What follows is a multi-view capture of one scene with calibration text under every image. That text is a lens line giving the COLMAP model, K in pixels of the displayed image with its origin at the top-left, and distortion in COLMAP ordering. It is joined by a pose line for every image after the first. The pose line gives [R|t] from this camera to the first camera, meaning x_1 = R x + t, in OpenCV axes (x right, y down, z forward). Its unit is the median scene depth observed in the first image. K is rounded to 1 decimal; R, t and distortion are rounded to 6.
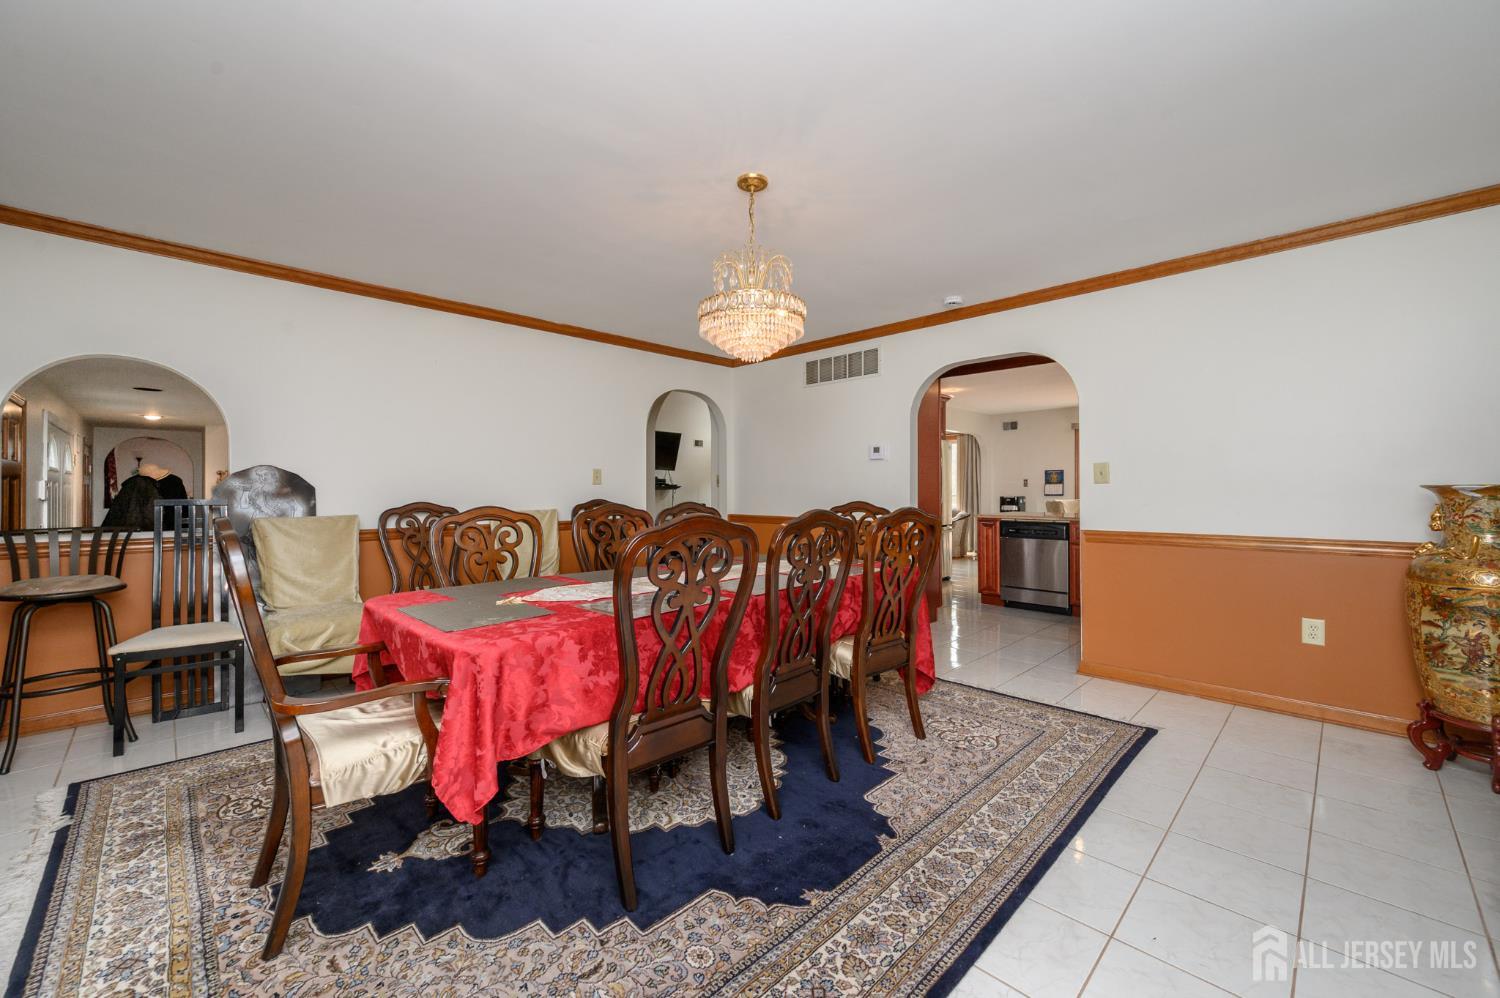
lens RADIAL K [[589.0, 0, 755.1], [0, 589.0, 494.3], [0, 0, 1]] dist [-0.000350, -0.000090]
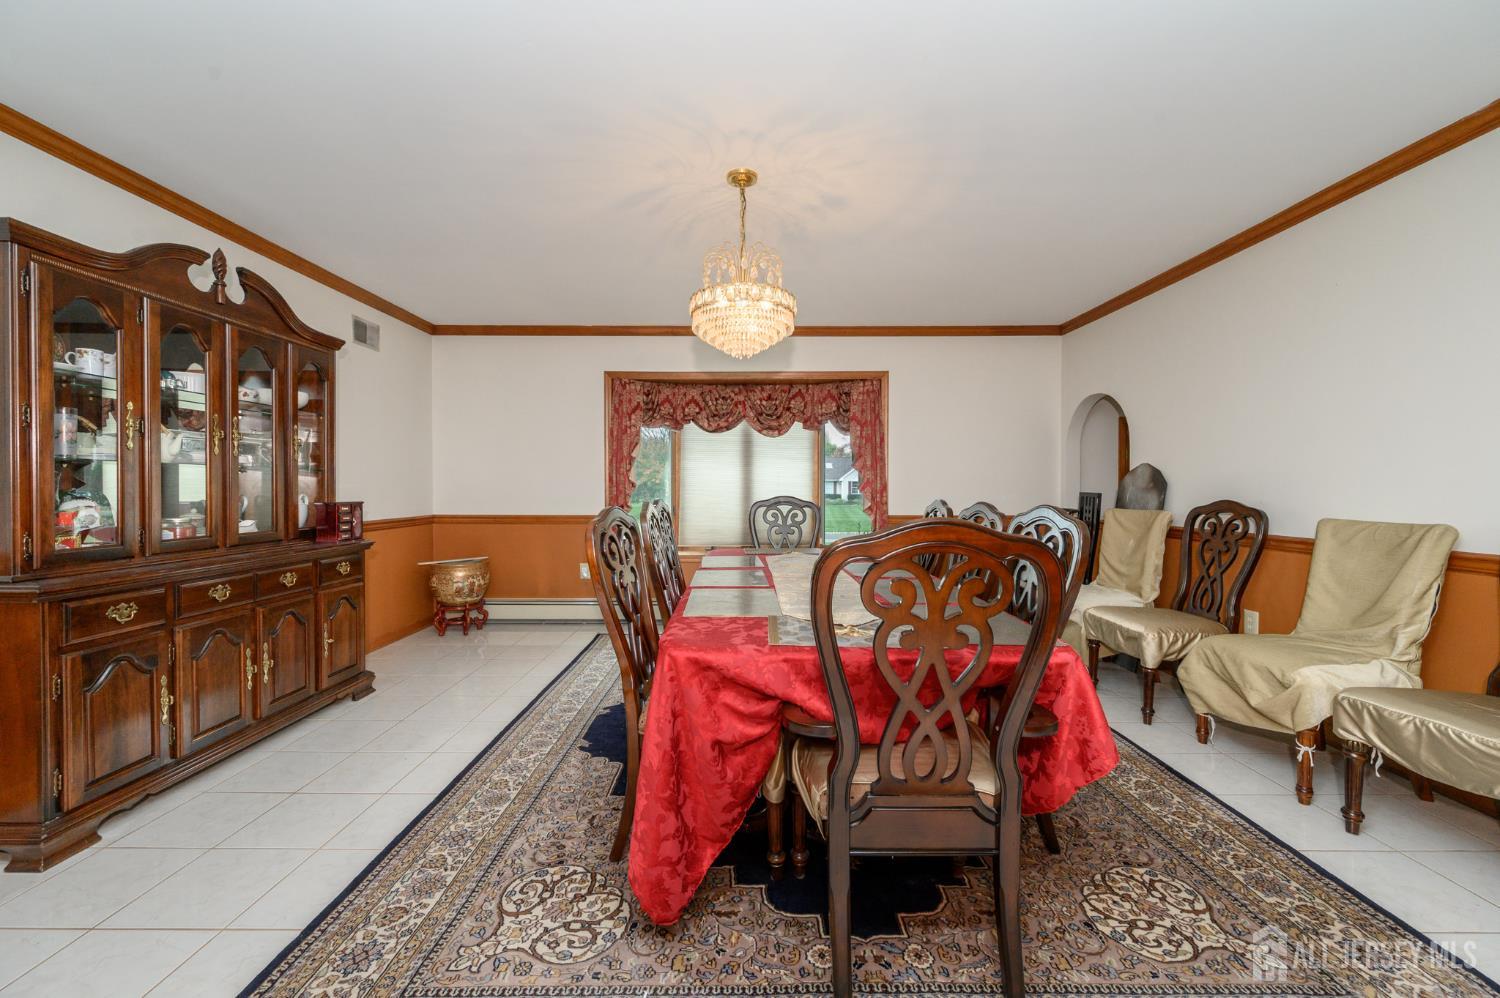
lens RADIAL K [[589.0, 0, 752.1], [0, 589.0, 494.5], [0, 0, 1]] dist [-0.000350, -0.000090]
pose [[-0.704214, 0.010383, -0.709912, 0.687123], [0.001616, 0.999914, 0.013021, -0.007565], [0.709986, 0.008023, -0.704170, 1.685002]]
